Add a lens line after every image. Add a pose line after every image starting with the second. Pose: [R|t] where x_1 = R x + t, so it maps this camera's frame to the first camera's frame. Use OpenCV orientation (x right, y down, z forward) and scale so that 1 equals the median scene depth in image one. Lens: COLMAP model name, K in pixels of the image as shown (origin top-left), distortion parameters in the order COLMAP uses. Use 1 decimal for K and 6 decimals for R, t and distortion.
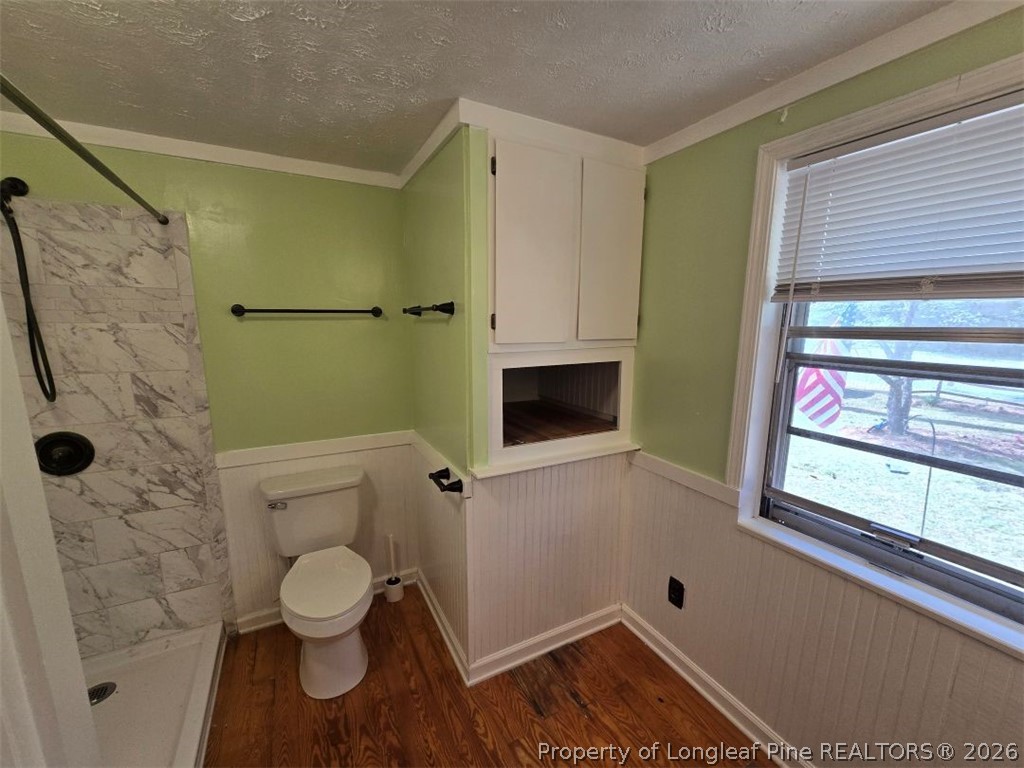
lens RADIAL K [[416.7, 0, 510.7], [0, 416.7, 398.0], [0, 0, 1]] dist [-0.001212, -0.001442]
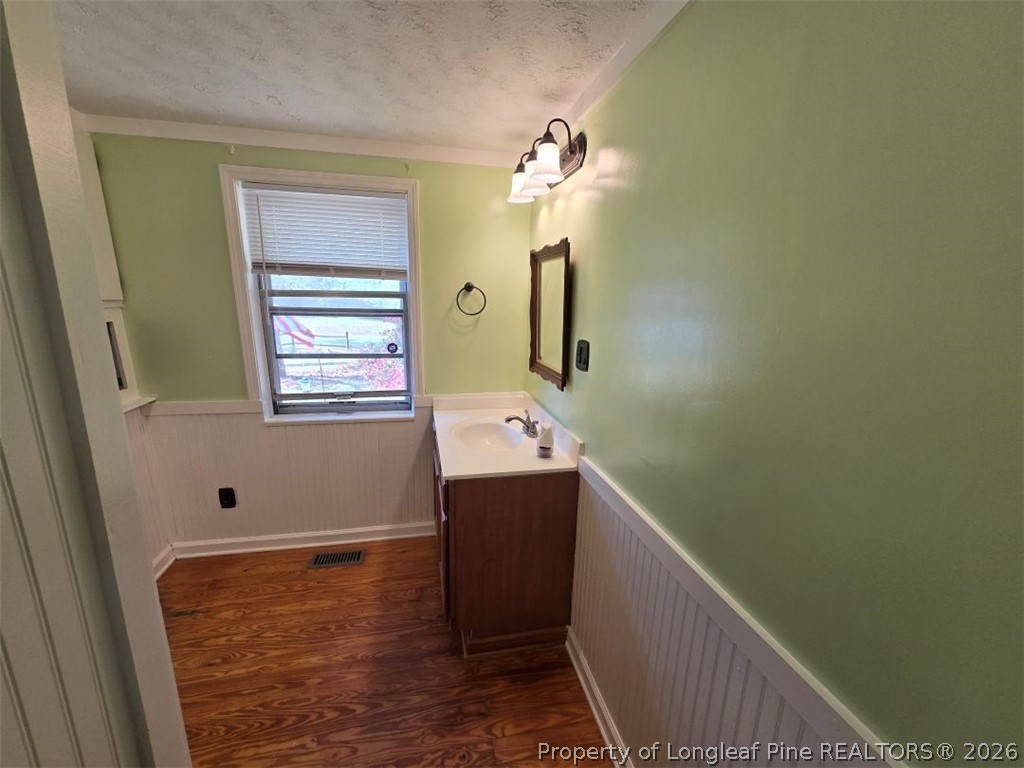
lens RADIAL K [[416.7, 0, 511.7], [0, 416.7, 387.6], [0, 0, 1]] dist [-0.001212, -0.001442]
pose [[0.260103, -0.204401, 0.943699, -0.612875], [0.159356, 0.973023, 0.166830, 0.071415], [-0.952340, 0.106991, 0.285658, -0.286648]]
